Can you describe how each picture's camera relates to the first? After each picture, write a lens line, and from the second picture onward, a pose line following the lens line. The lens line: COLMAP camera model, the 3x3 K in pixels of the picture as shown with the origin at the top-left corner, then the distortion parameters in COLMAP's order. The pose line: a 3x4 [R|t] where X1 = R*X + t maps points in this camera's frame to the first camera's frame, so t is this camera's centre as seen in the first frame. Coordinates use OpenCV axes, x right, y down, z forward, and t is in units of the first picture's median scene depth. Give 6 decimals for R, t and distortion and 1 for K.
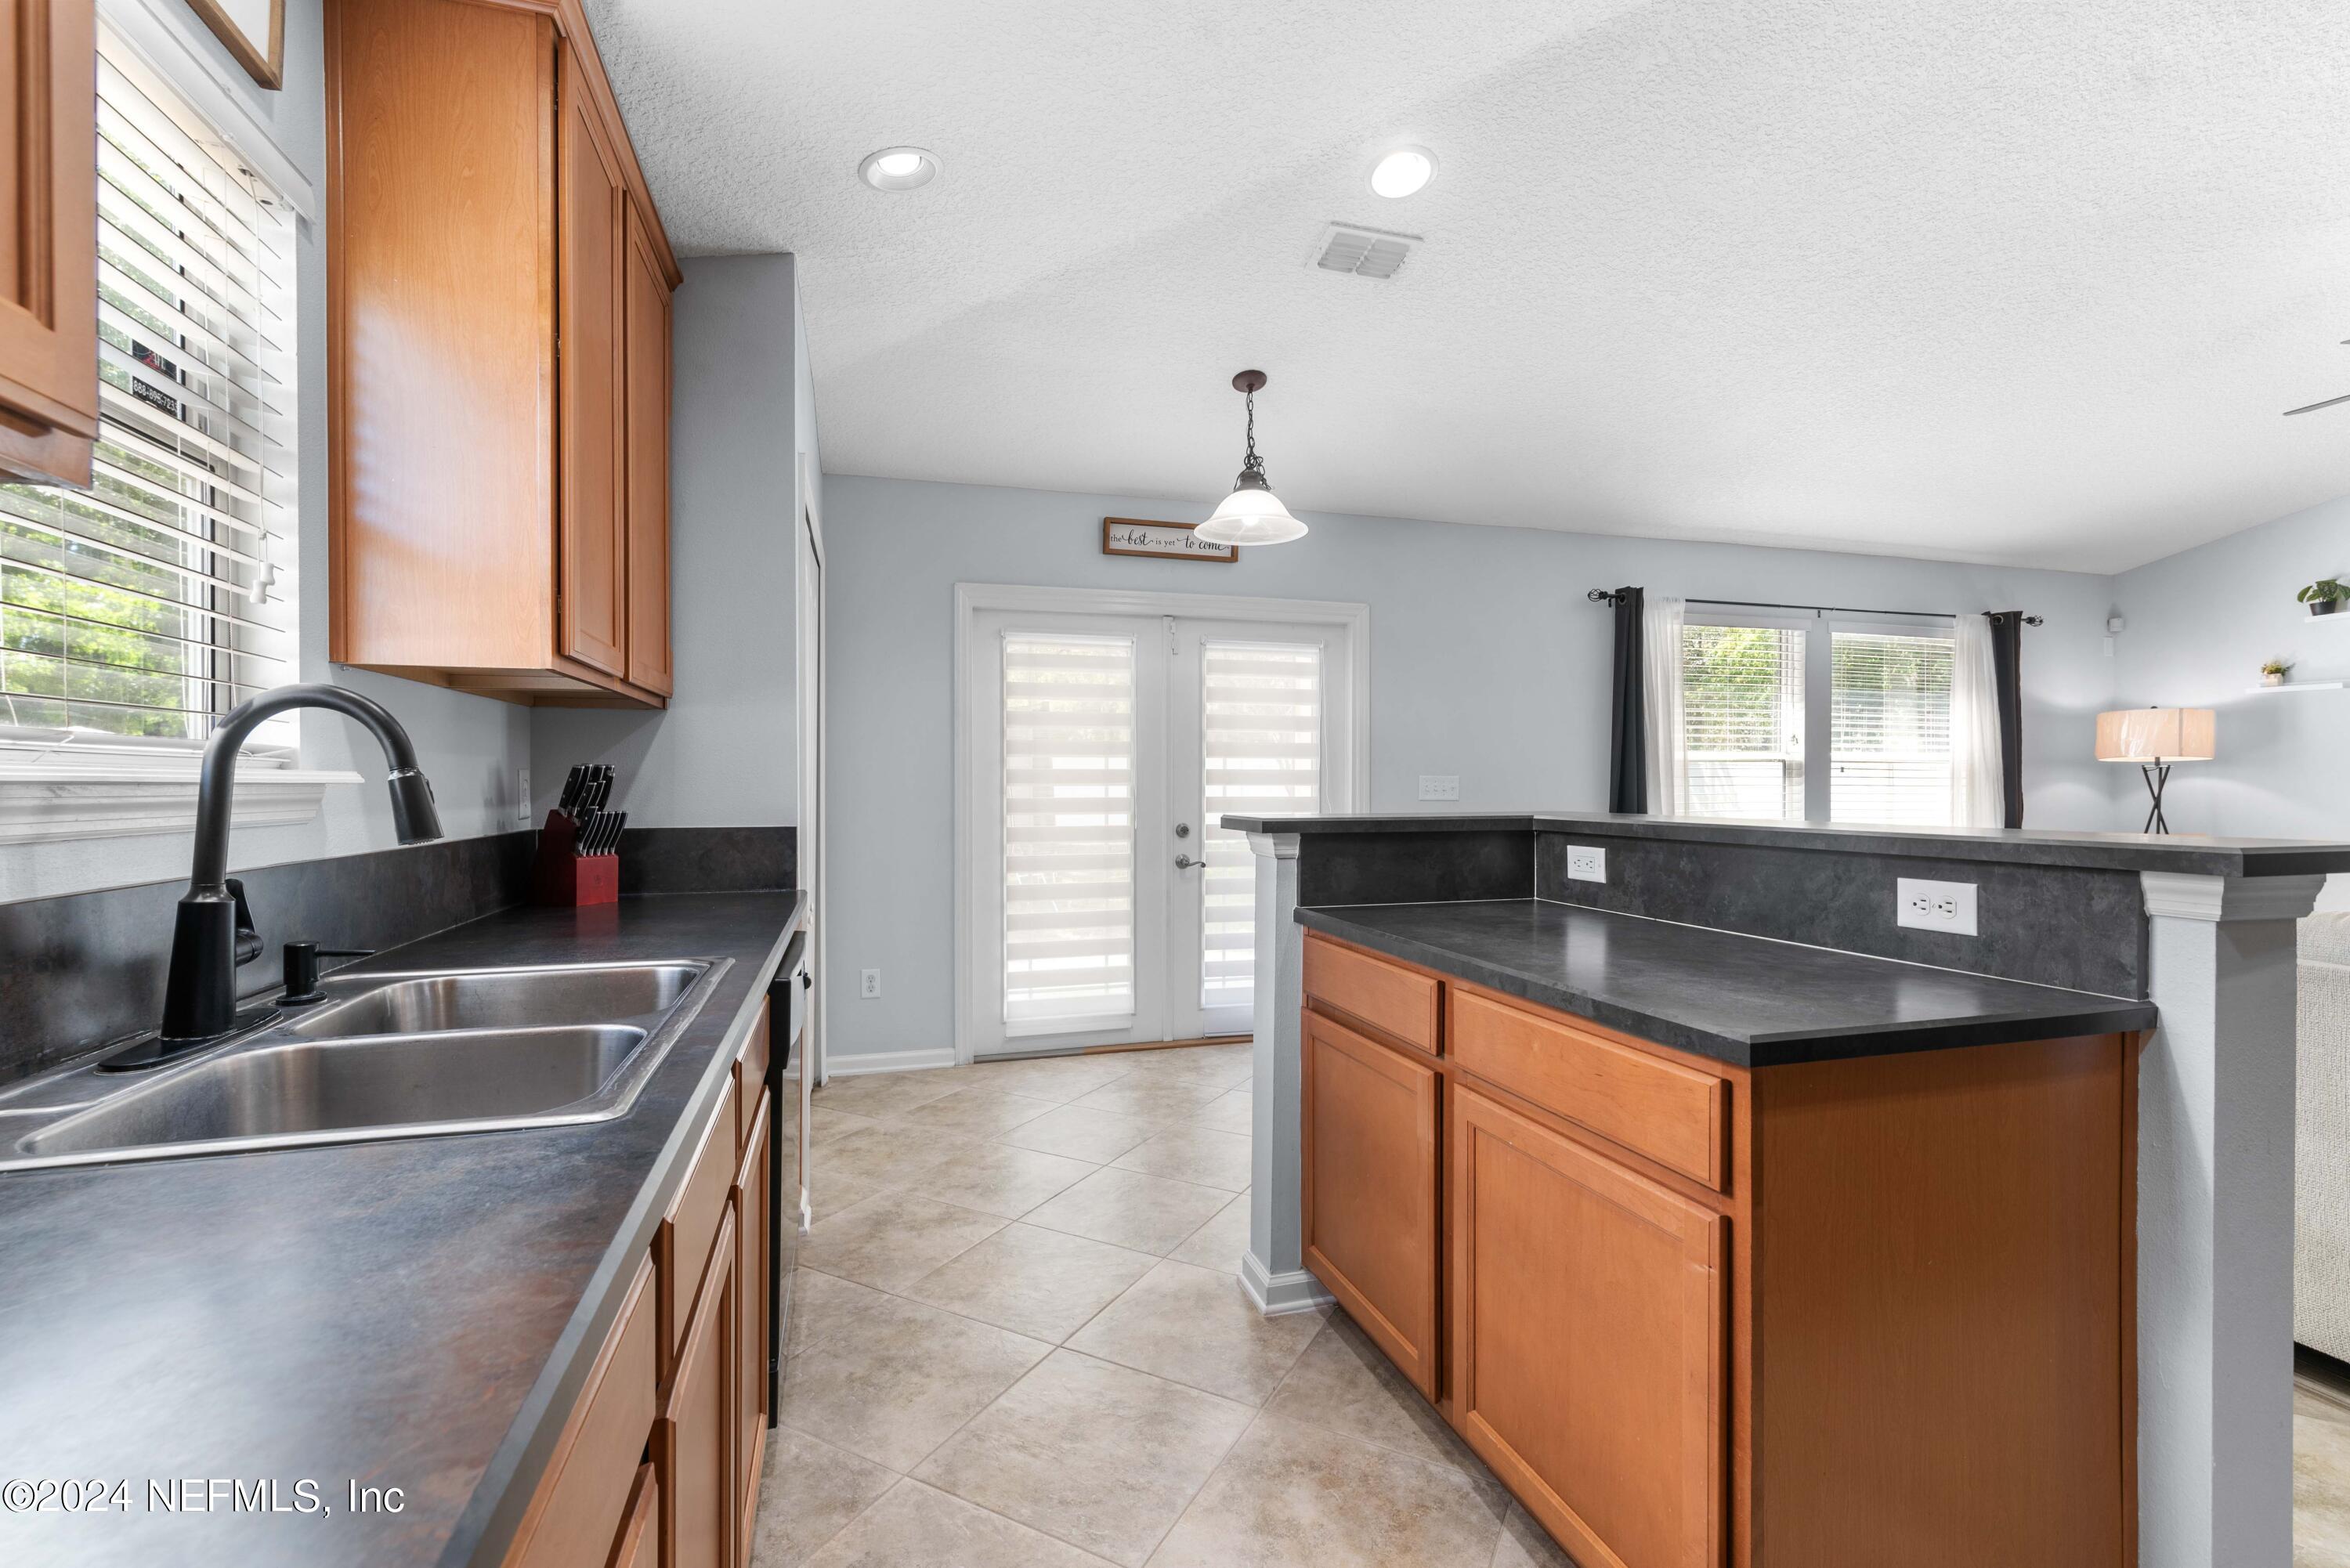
lens RADIAL K [[1012.0, 0, 1163.7], [0, 1012.0, 783.9], [0, 0, 1]] dist [-0.000703, -0.000365]
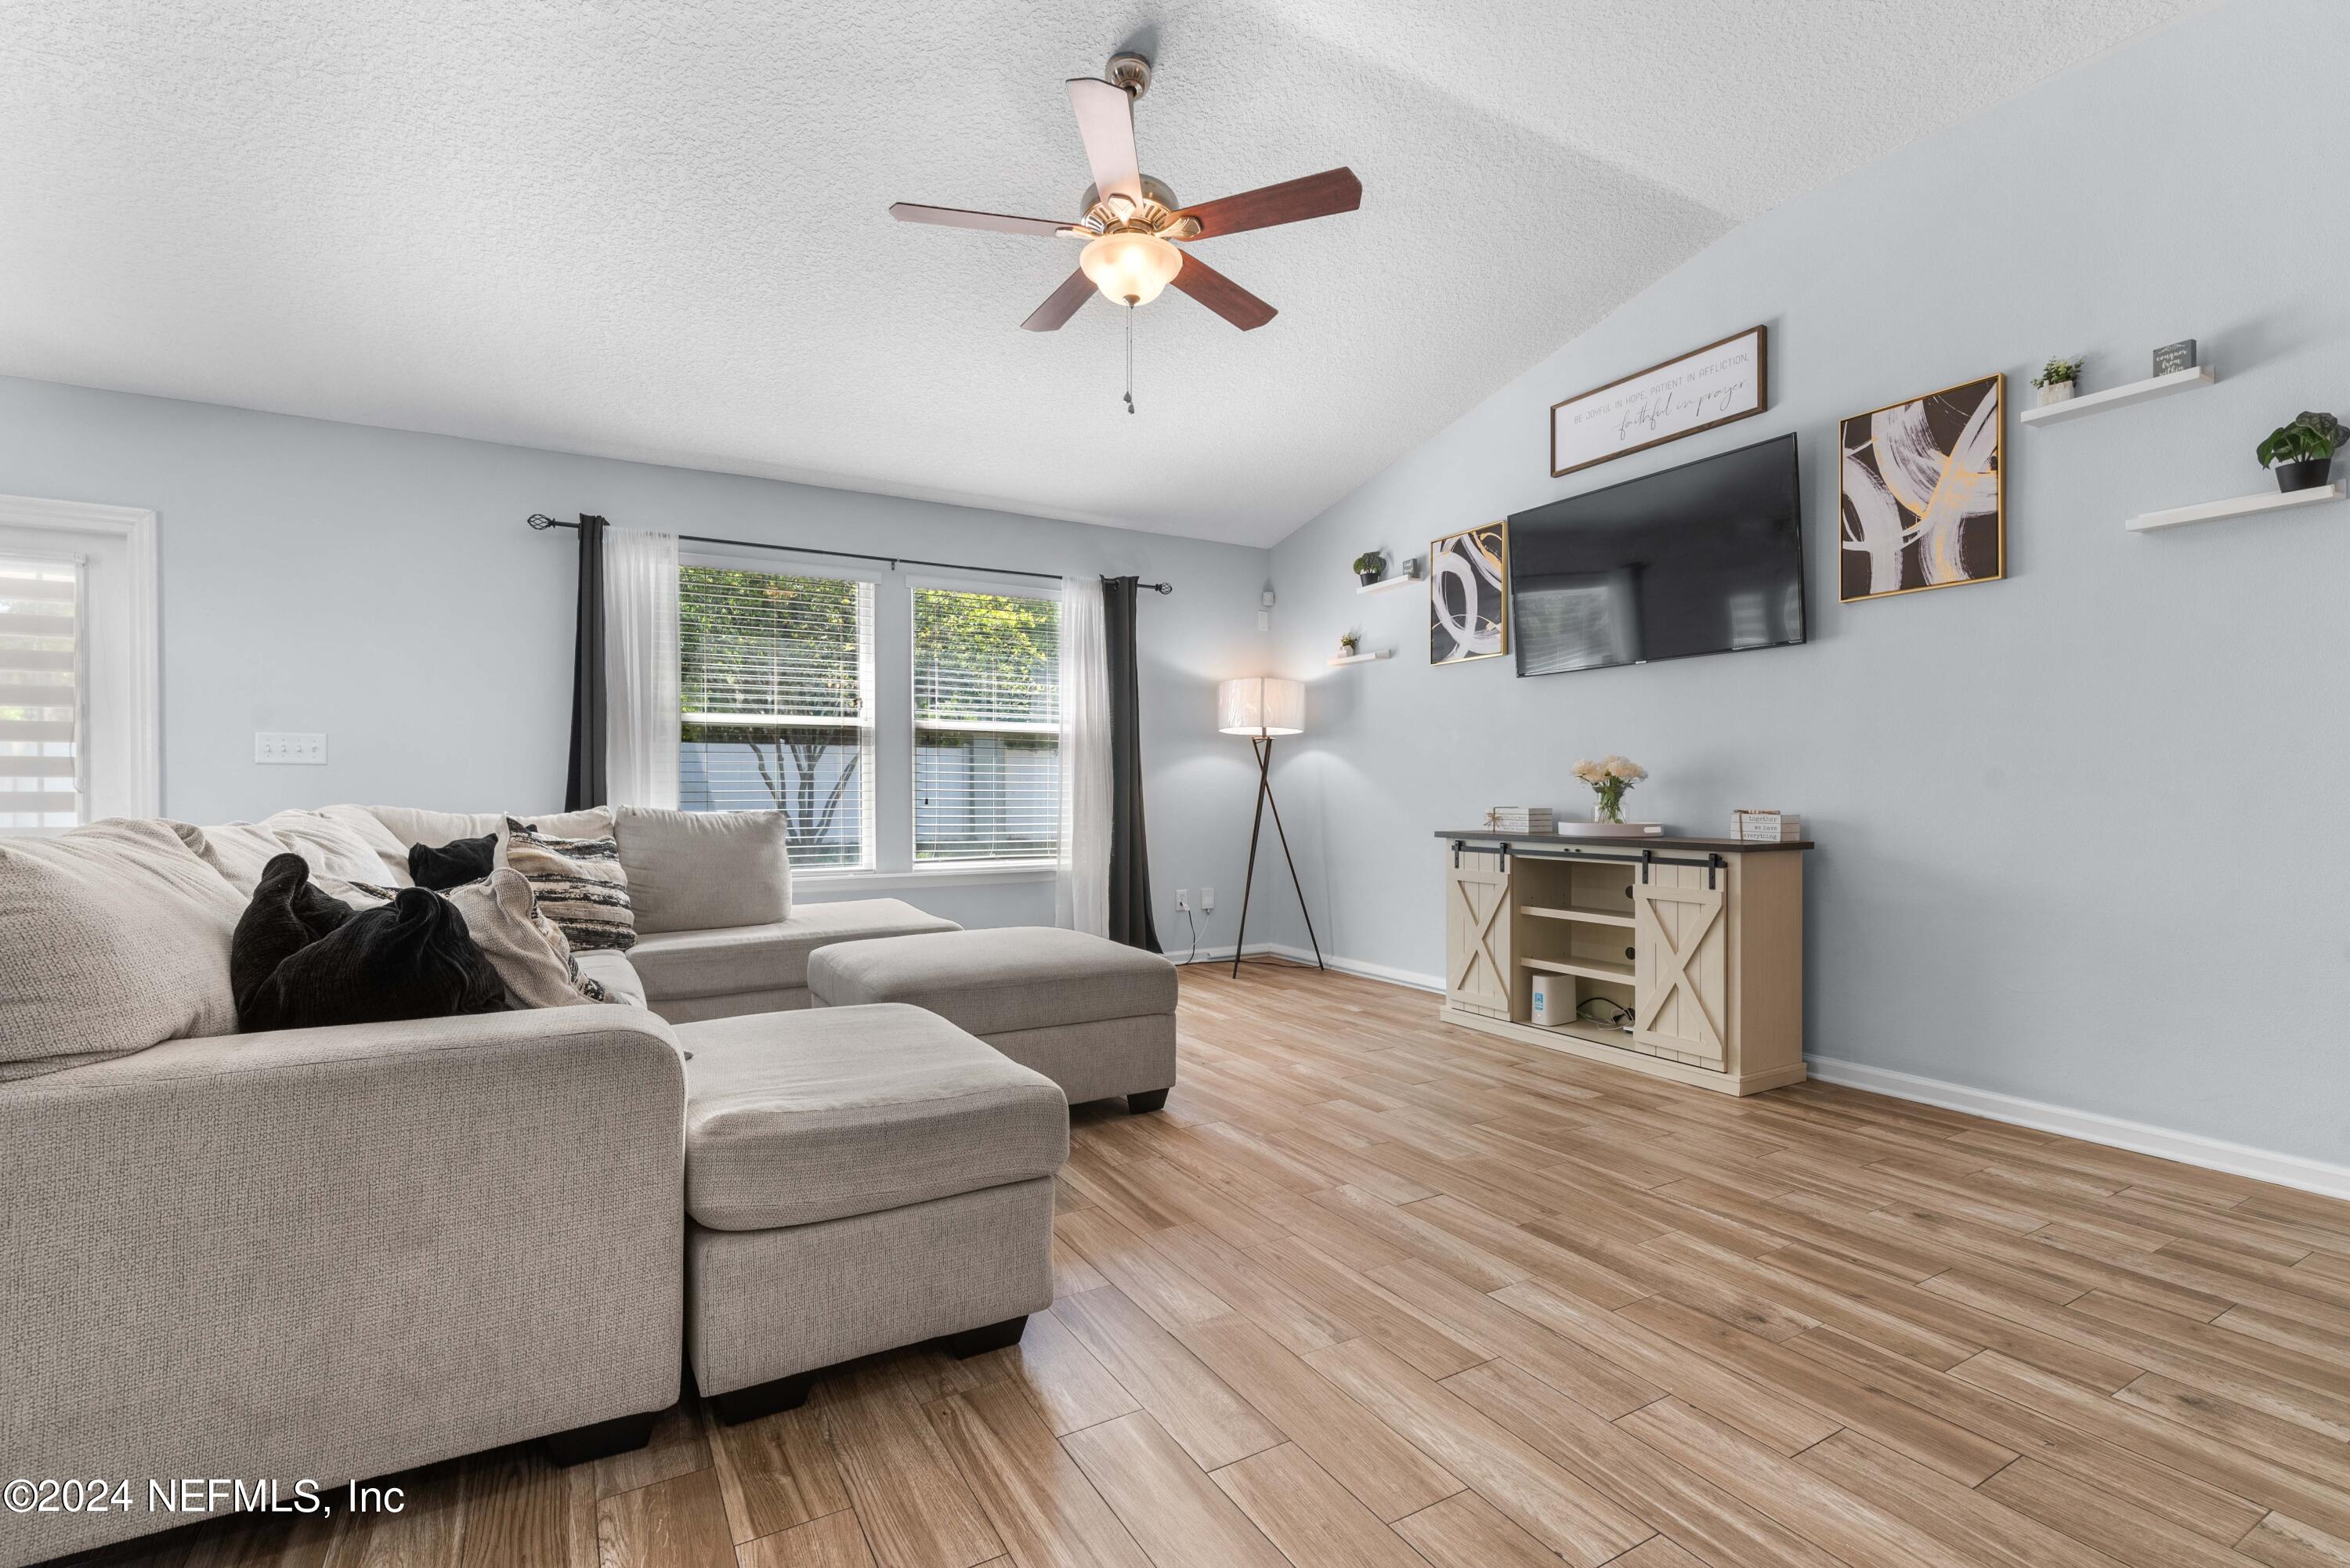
lens RADIAL K [[1052.2, 0, 1157.1], [0, 1052.2, 795.8], [0, 0, 1]] dist [0.000515, 0.000223]
pose [[0.971271, -0.002867, 0.237960, 0.756348], [0.001456, 0.999980, 0.006107, 0.038414], [-0.237973, -0.005585, 0.971256, 0.027846]]
